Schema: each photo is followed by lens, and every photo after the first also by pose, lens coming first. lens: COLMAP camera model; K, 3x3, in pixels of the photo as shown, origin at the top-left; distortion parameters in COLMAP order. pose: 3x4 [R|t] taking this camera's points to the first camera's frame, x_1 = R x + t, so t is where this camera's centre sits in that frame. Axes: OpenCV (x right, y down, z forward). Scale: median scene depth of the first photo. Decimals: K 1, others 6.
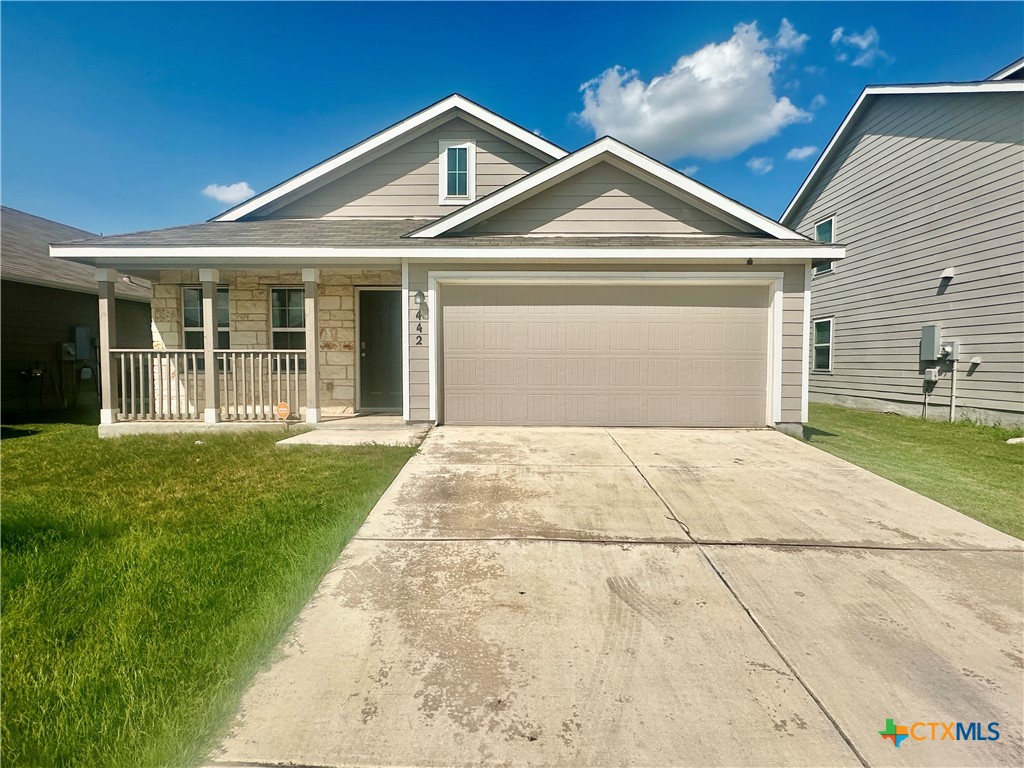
lens RADIAL K [[518.3, 0, 512.0], [0, 518.3, 384.0], [0, 0, 1]] dist [0.001284, 0.000074]
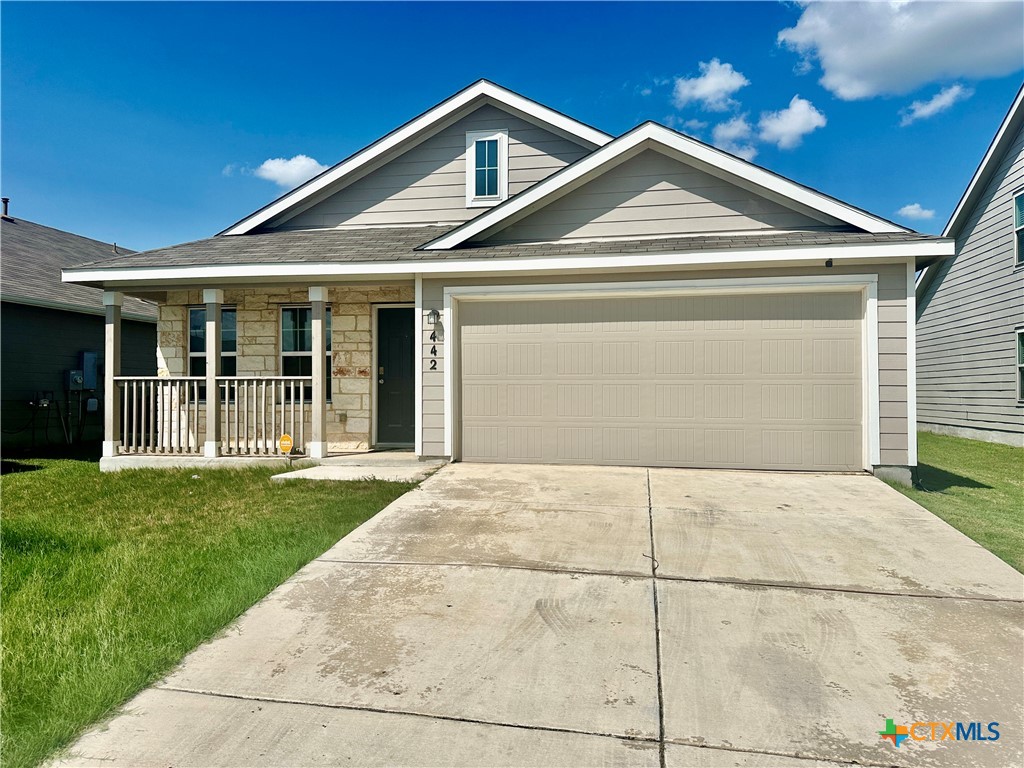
lens RADIAL K [[721.5, 0, 512.0], [0, 721.5, 384.0], [0, 0, 1]] dist [0.143907, -0.252487]
pose [[0.985209, -0.004746, -0.171290, 0.161814], [-0.004363, 0.998598, -0.052763, 0.012601], [0.171300, 0.052730, 0.983807, -0.185026]]
